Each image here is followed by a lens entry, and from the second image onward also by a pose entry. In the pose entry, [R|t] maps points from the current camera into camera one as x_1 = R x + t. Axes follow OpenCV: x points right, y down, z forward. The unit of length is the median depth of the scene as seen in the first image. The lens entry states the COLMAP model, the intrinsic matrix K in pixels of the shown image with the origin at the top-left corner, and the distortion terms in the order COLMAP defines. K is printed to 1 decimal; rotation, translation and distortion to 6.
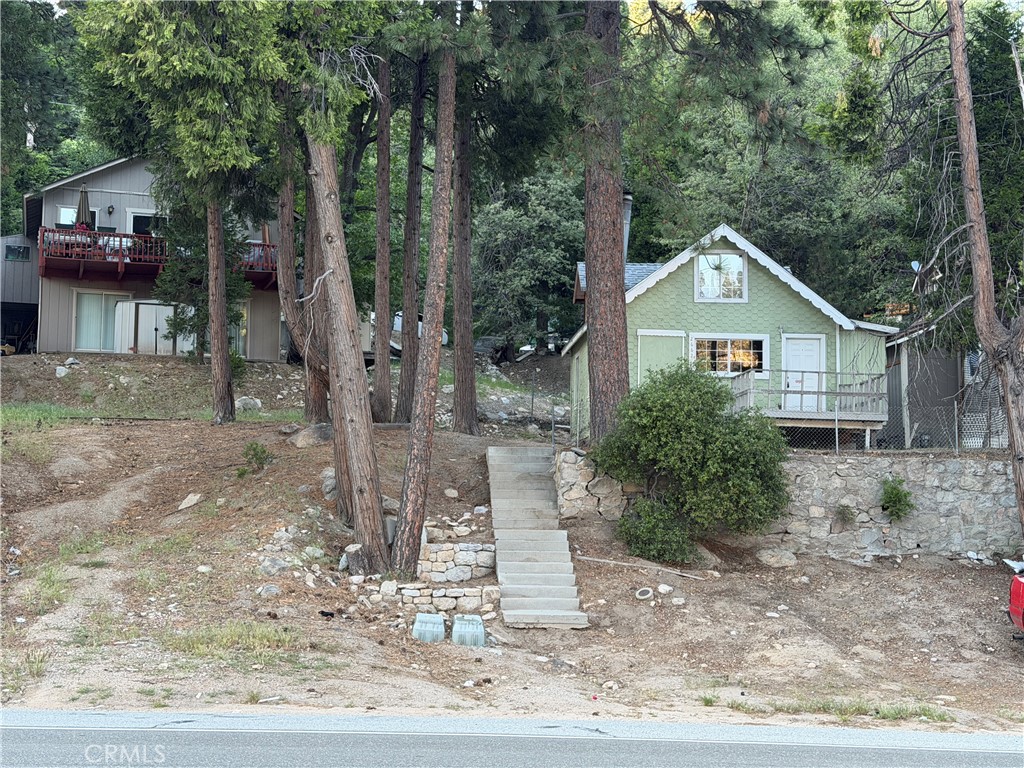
lens RADIAL K [[1521.0, 0, 512.1], [0, 1521.0, 383.7], [0, 0, 1]] dist [0.000033, 0.000000]
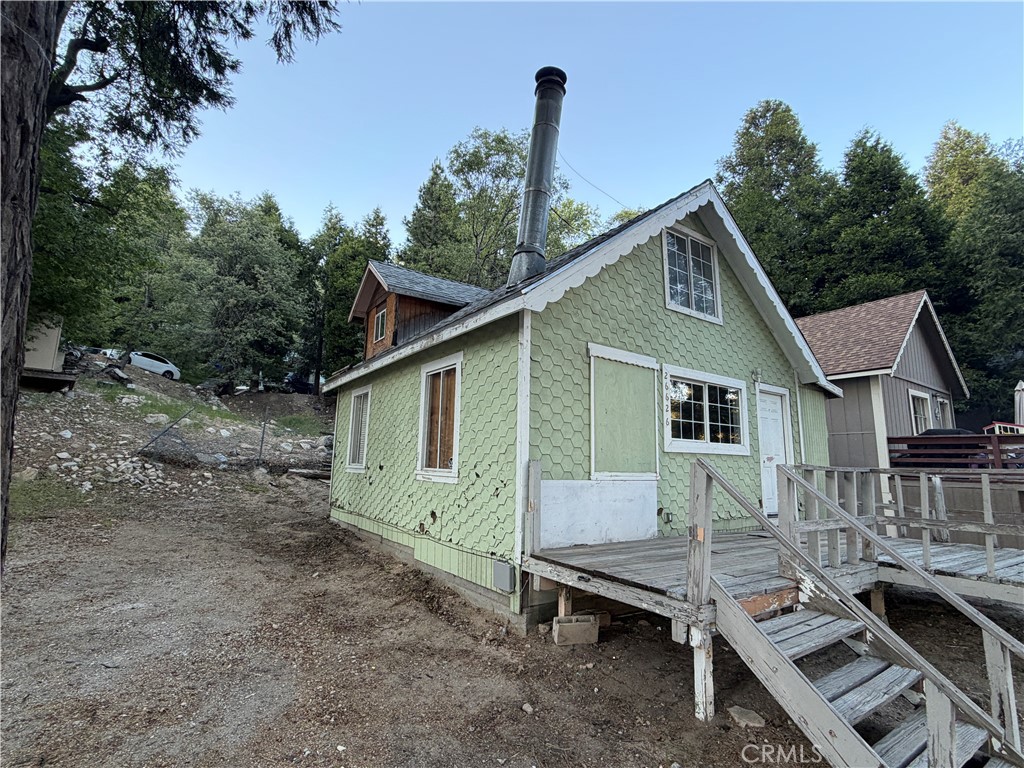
lens RADIAL K [[479.5, 0, 513.7], [0, 479.5, 385.4], [0, 0, 1]] dist [0.002436, 0.000052]
pose [[0.854223, 0.090135, 0.512034, -0.006884], [-0.060450, 0.995397, -0.074374, -0.008137], [-0.516380, 0.032580, 0.855739, 0.659008]]
